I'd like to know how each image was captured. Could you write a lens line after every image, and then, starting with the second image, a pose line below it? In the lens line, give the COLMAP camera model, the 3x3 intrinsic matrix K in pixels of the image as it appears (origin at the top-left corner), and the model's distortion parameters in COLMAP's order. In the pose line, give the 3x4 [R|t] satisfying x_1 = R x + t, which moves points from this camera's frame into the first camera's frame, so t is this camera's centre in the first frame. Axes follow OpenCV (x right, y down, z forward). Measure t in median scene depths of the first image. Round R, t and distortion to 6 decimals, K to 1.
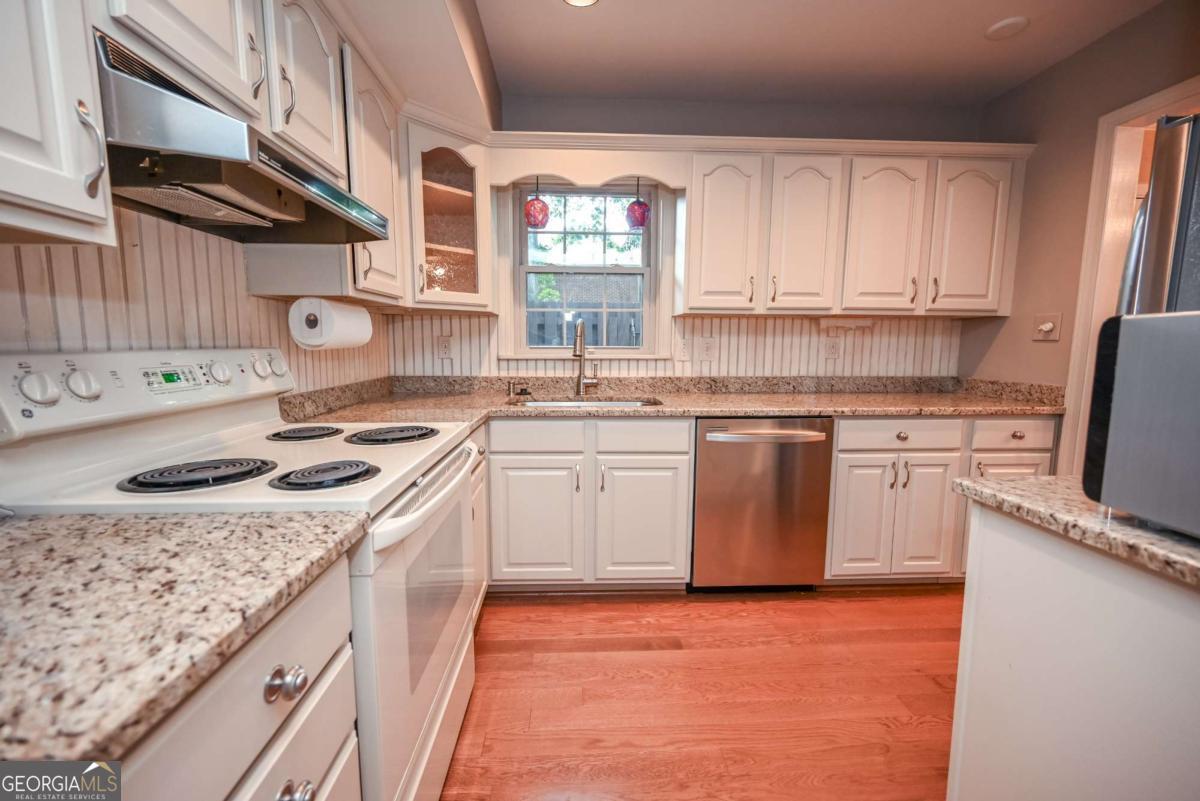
lens RADIAL K [[476.4, 0, 595.7], [0, 476.4, 394.5], [0, 0, 1]] dist [-0.000327, 0.000461]
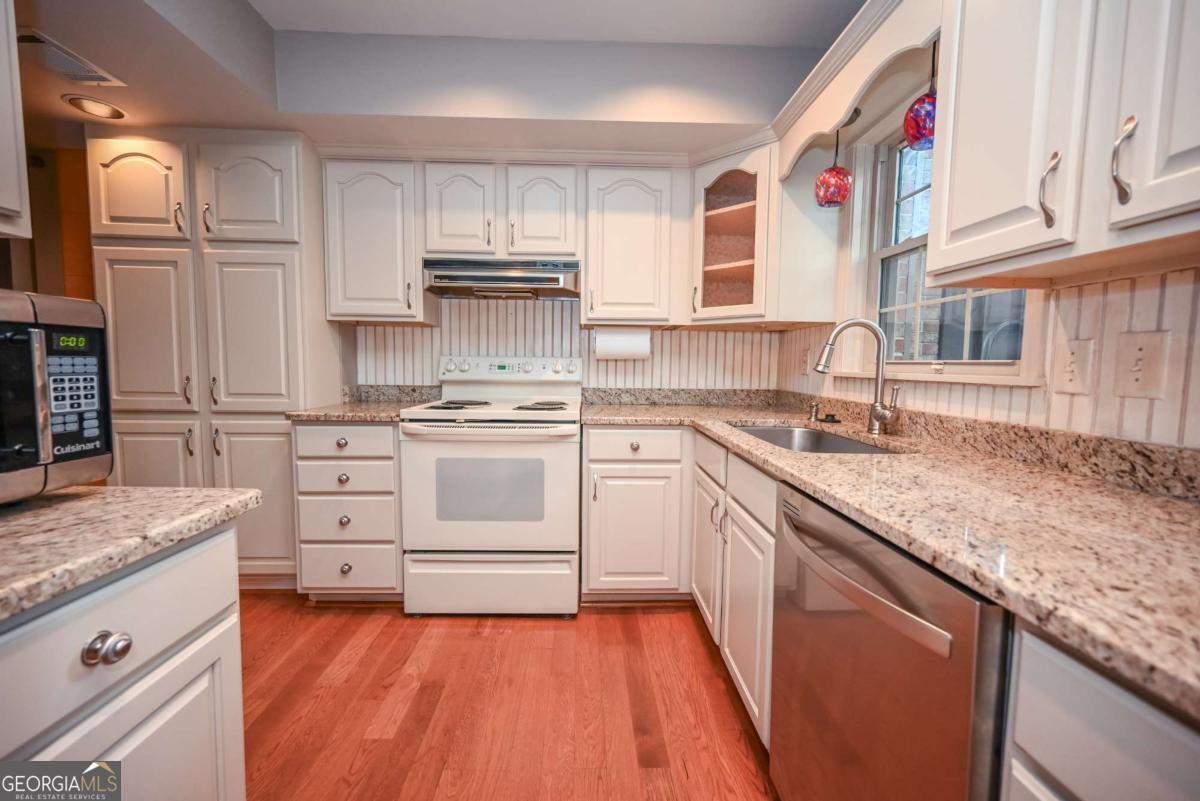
lens RADIAL K [[476.4, 0, 595.5], [0, 476.4, 397.2], [0, 0, 1]] dist [-0.000327, 0.000461]
pose [[-0.015659, 0.068939, -0.997498, 0.962600], [-0.122684, 0.989950, 0.070343, -0.073619], [0.992322, 0.123479, -0.007043, 0.957586]]
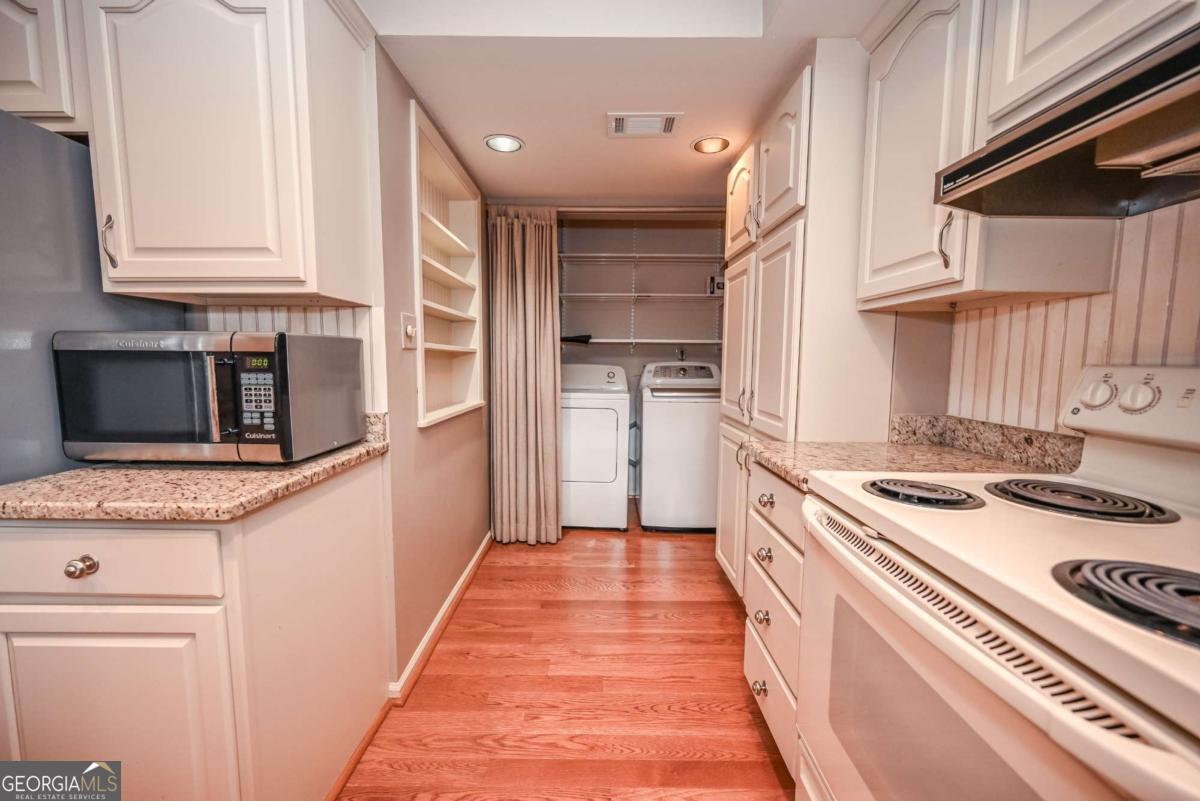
lens RADIAL K [[476.4, 0, 600.6], [0, 476.4, 403.5], [0, 0, 1]] dist [-0.000327, 0.000461]
pose [[-0.998767, -0.013900, 0.047663, 0.020614], [-0.003822, 0.978688, 0.205318, -0.113321], [-0.049501, 0.204883, -0.977534, 1.078015]]
